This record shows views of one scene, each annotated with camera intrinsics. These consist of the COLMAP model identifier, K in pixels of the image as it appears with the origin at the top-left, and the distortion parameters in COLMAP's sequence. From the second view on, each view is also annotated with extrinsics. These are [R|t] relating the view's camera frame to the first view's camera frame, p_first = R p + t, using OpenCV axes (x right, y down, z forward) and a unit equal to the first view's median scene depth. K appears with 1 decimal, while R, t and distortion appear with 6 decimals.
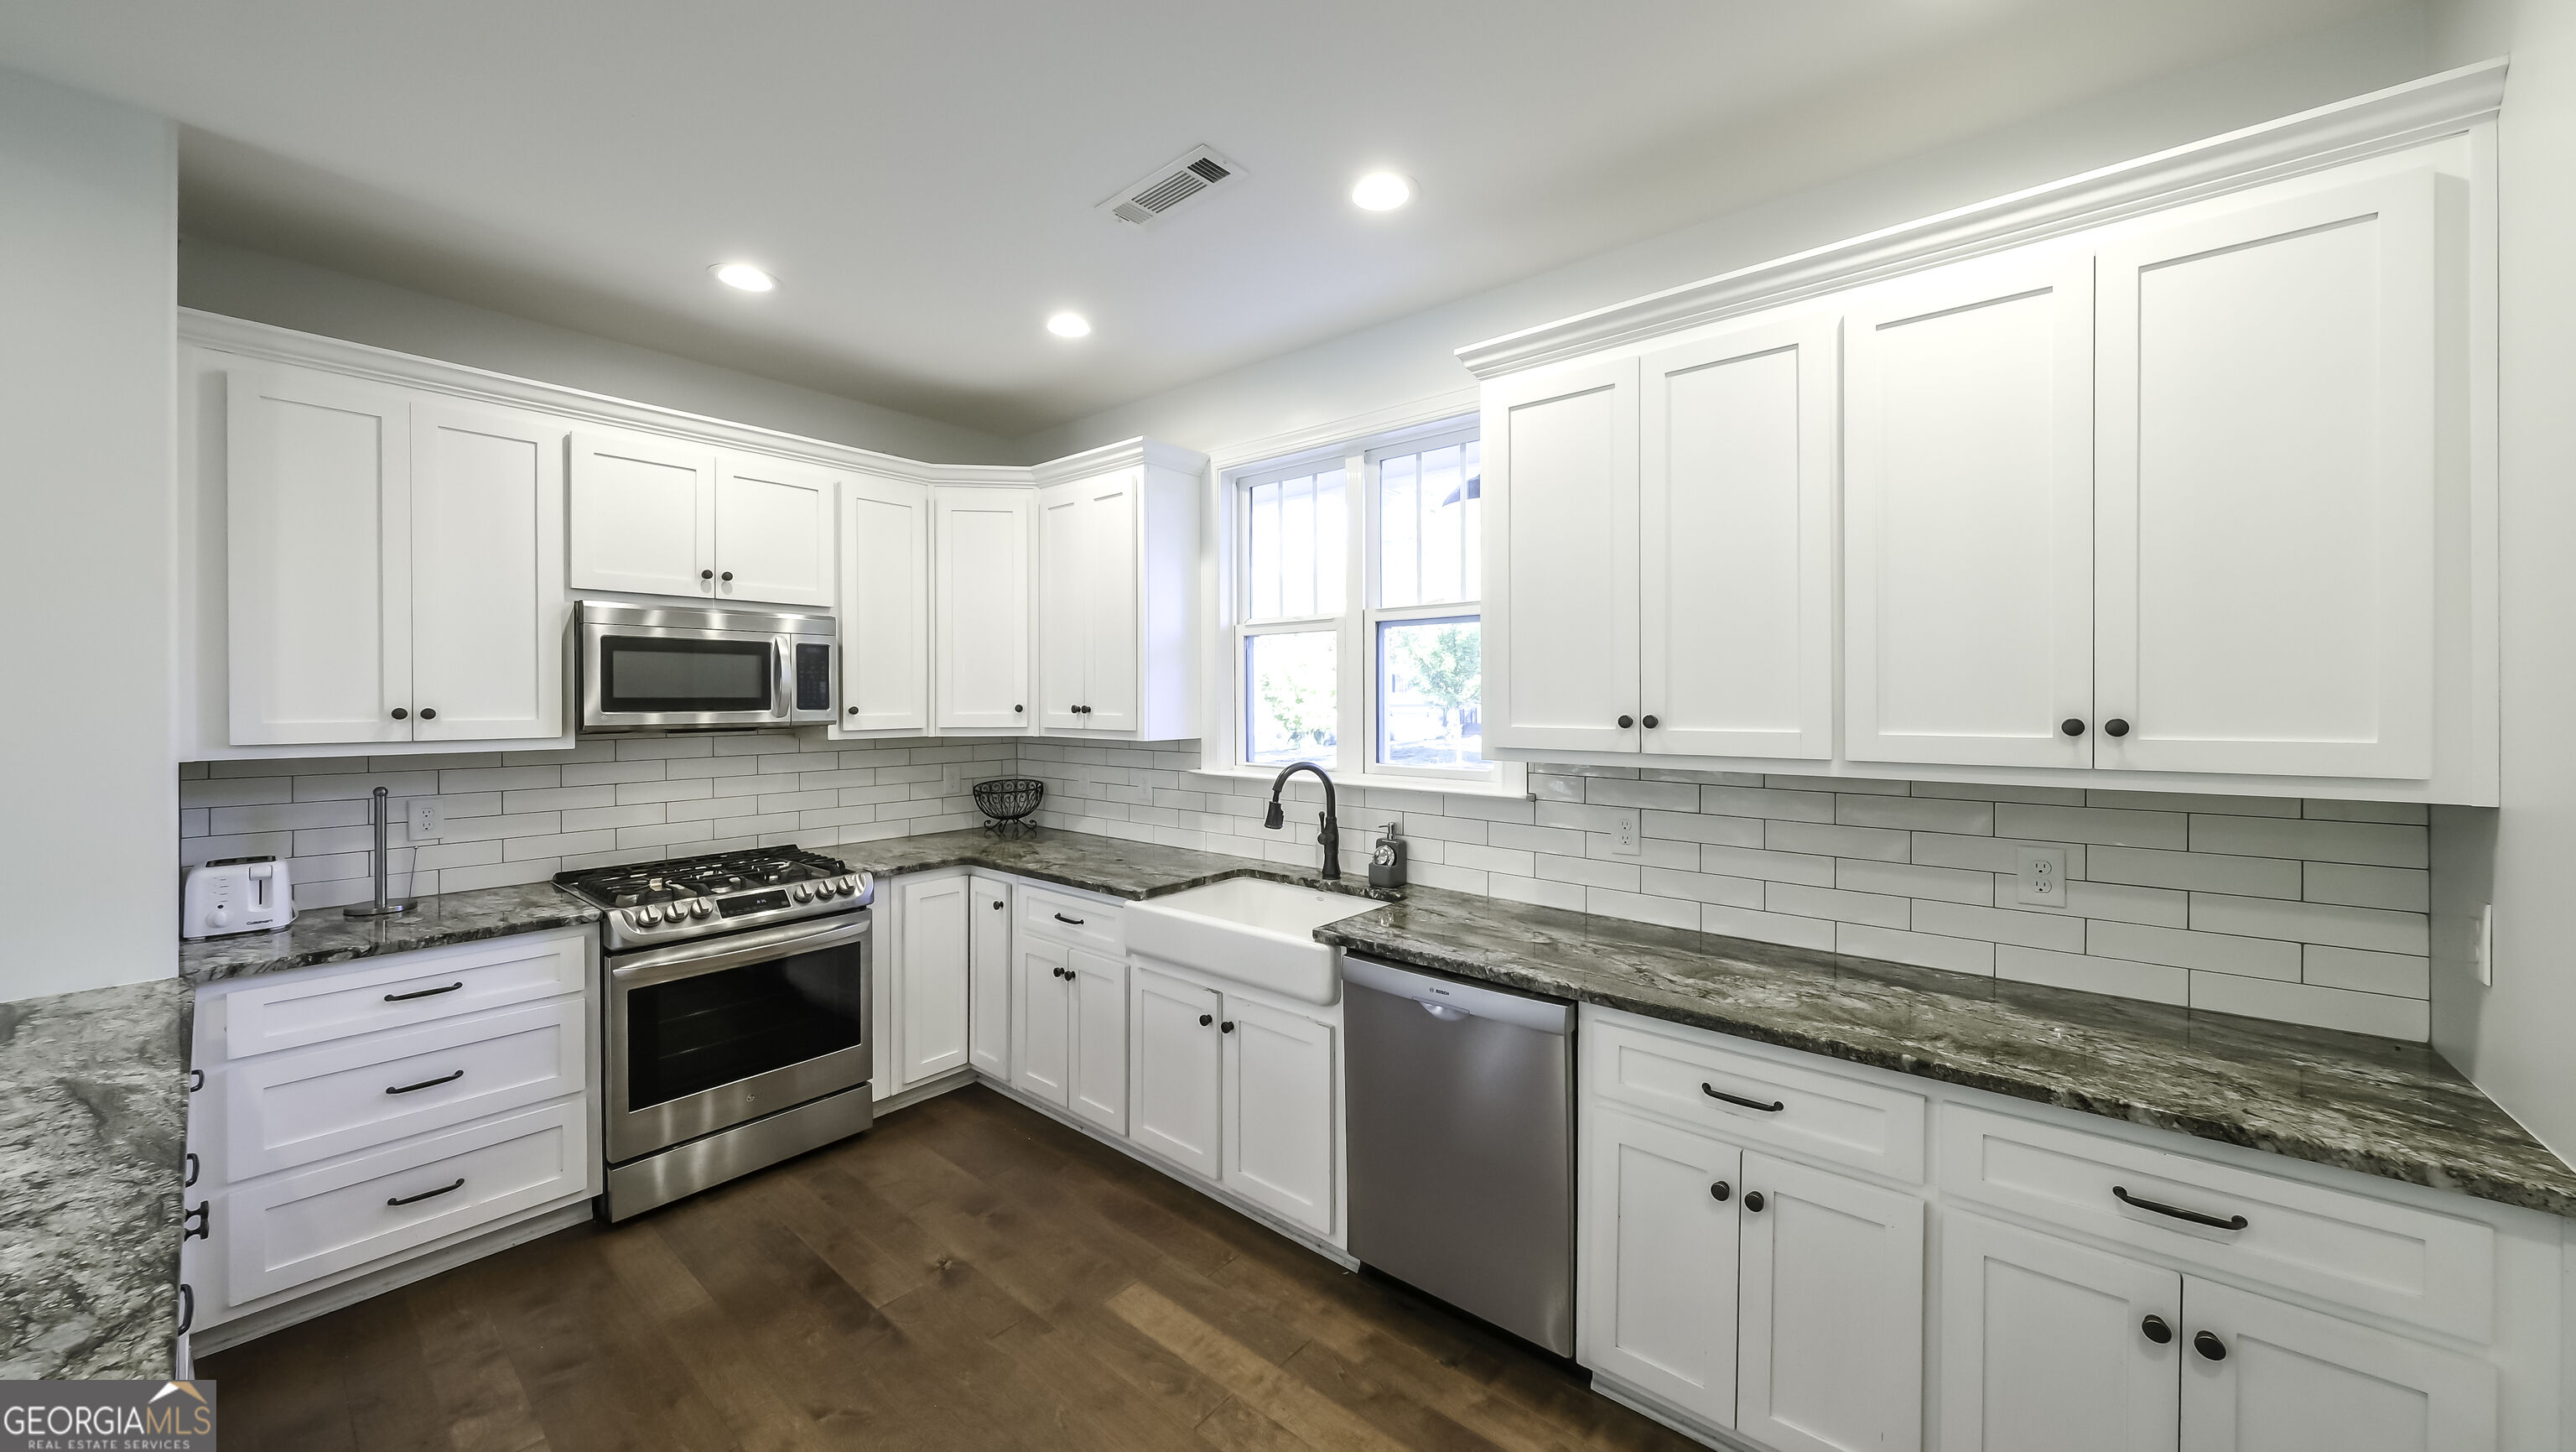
lens RADIAL K [[899.3, 0, 1297.0], [0, 899.3, 703.2], [0, 0, 1]] dist [-0.005152, 0.001254]
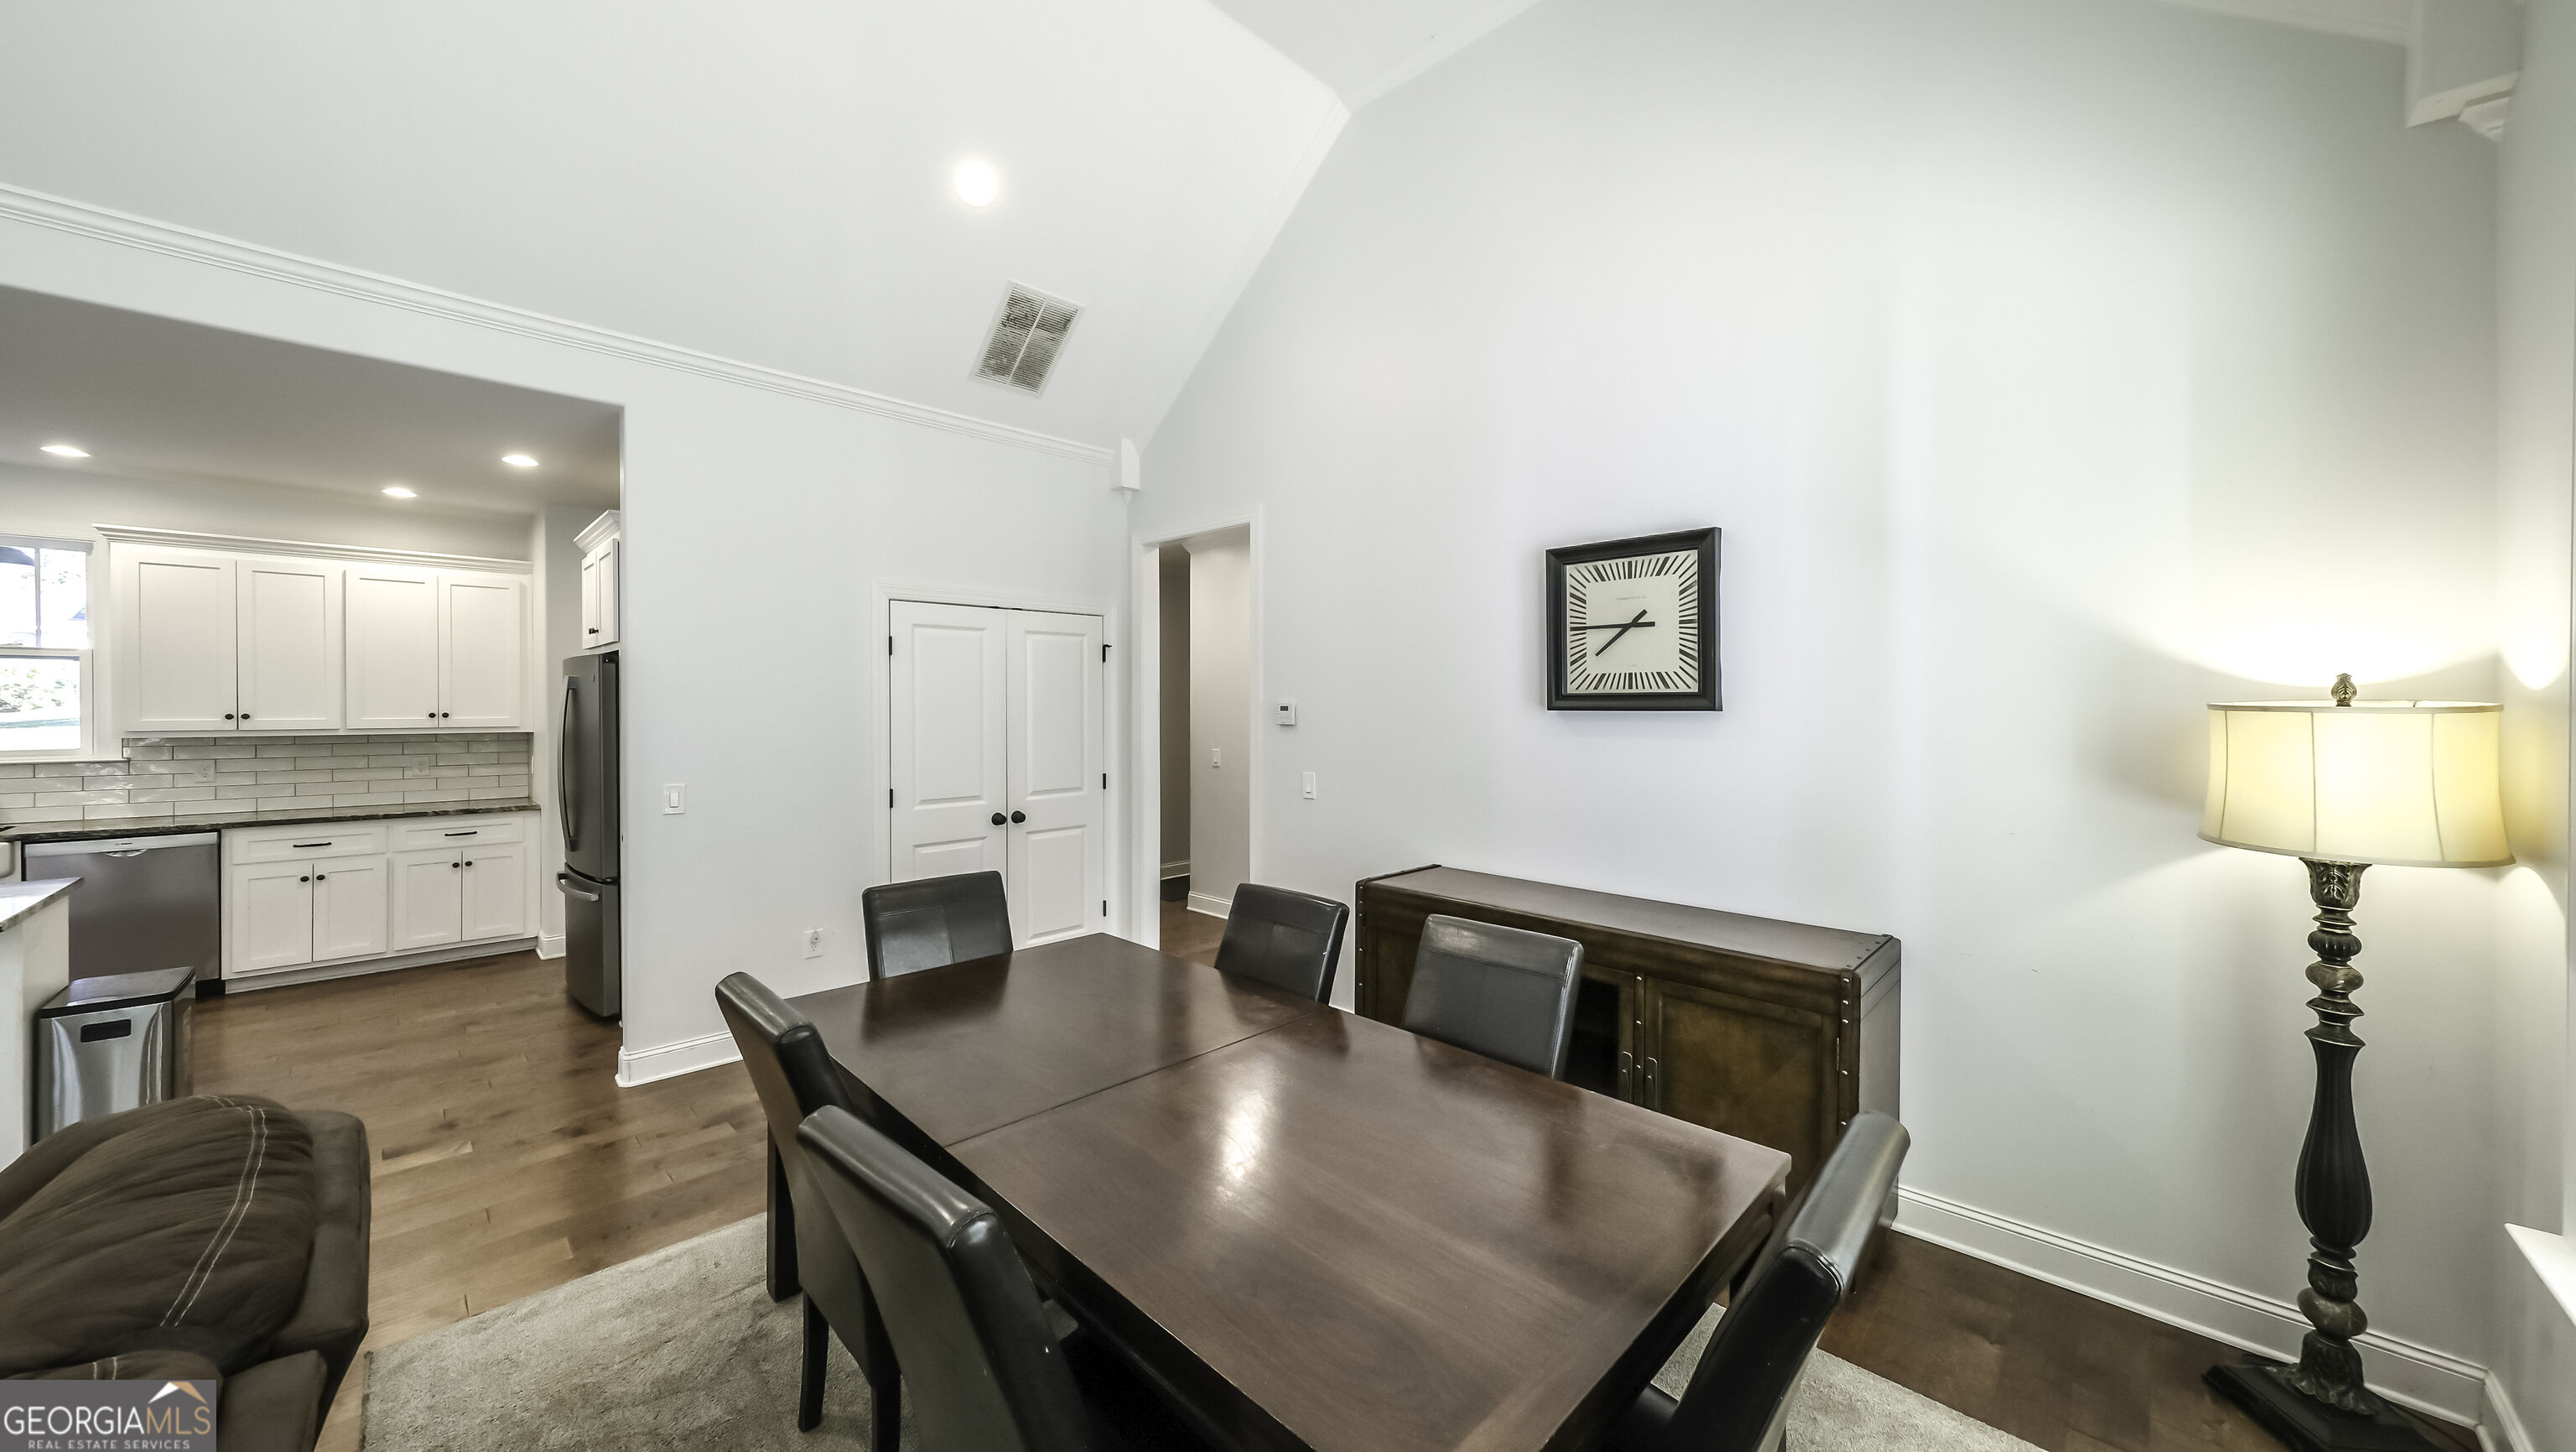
lens RADIAL K [[899.3, 0, 1283.2], [0, 899.3, 708.4], [0, 0, 1]] dist [-0.005152, 0.001254]
pose [[0.091480, -0.004233, 0.995798, -1.240745], [0.003154, 0.999987, 0.003961, -0.000770], [-0.995802, 0.002778, 0.091492, -1.410494]]
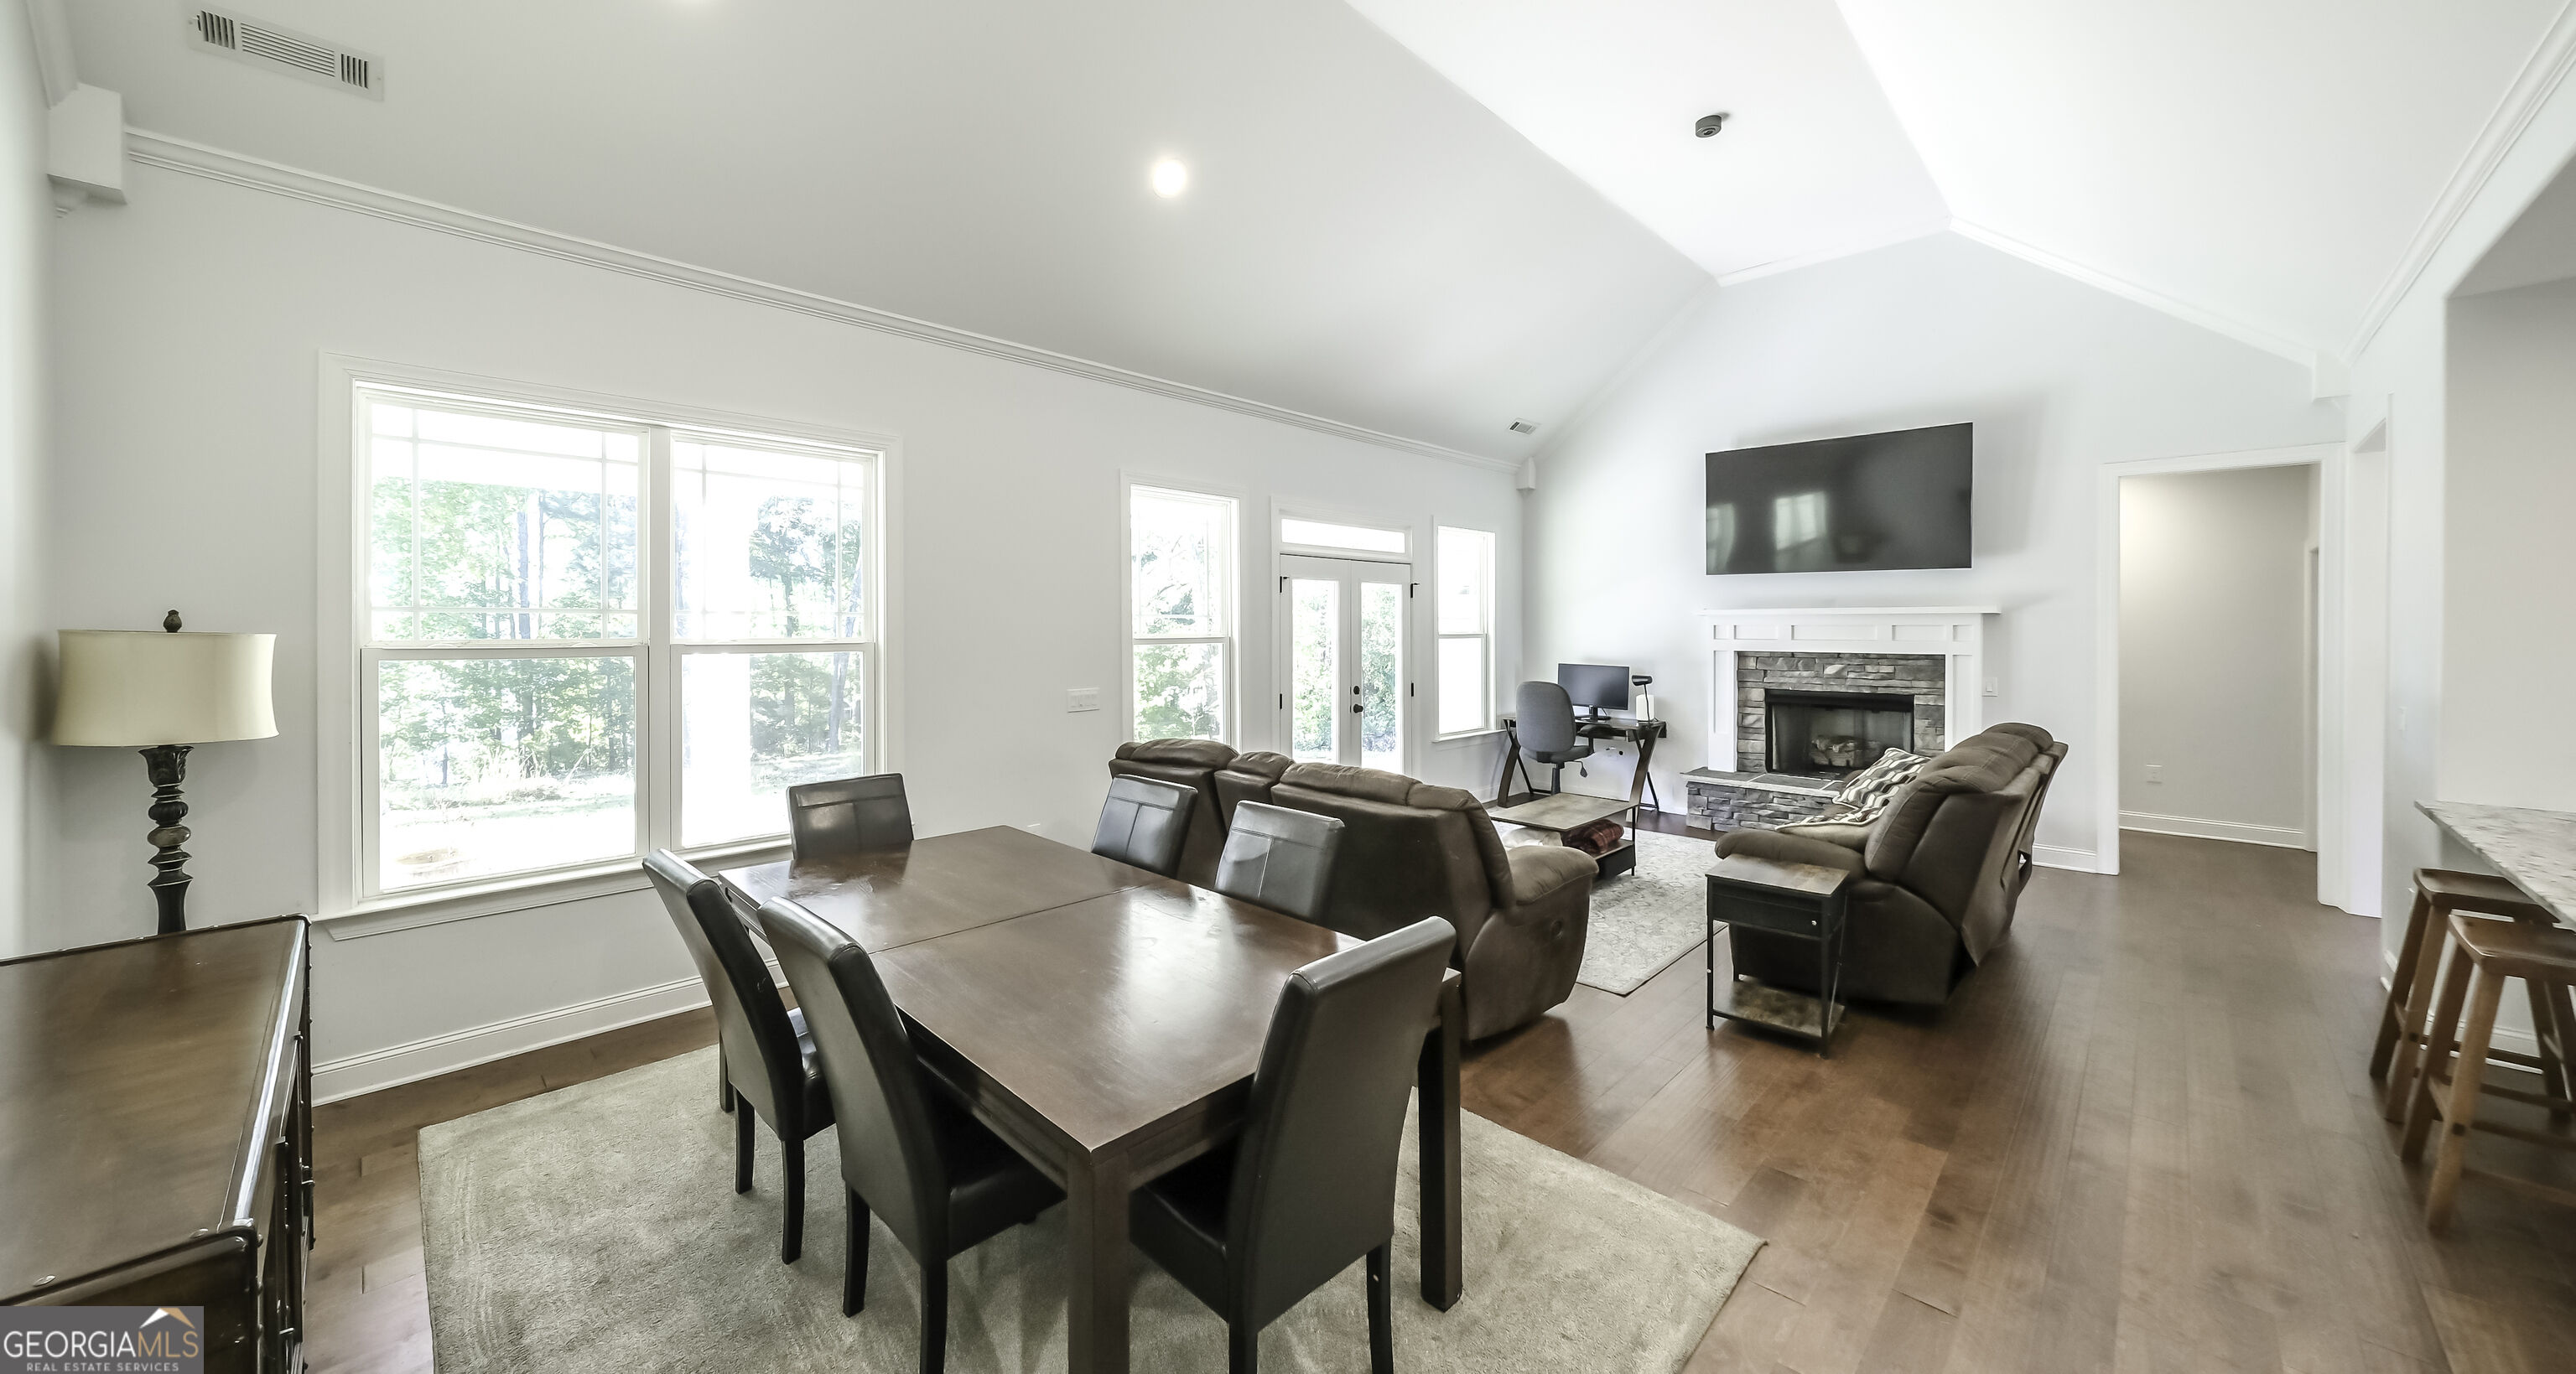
lens RADIAL K [[912.4, 0, 1241.3], [0, 912.4, 641.2], [0, 0, 1]] dist [0.017103, -0.000224]
pose [[-0.083039, 0.016234, -0.996414, 0.269488], [-0.004447, 0.999851, 0.016660, -0.009651], [0.996536, 0.005815, -0.082954, -0.994600]]
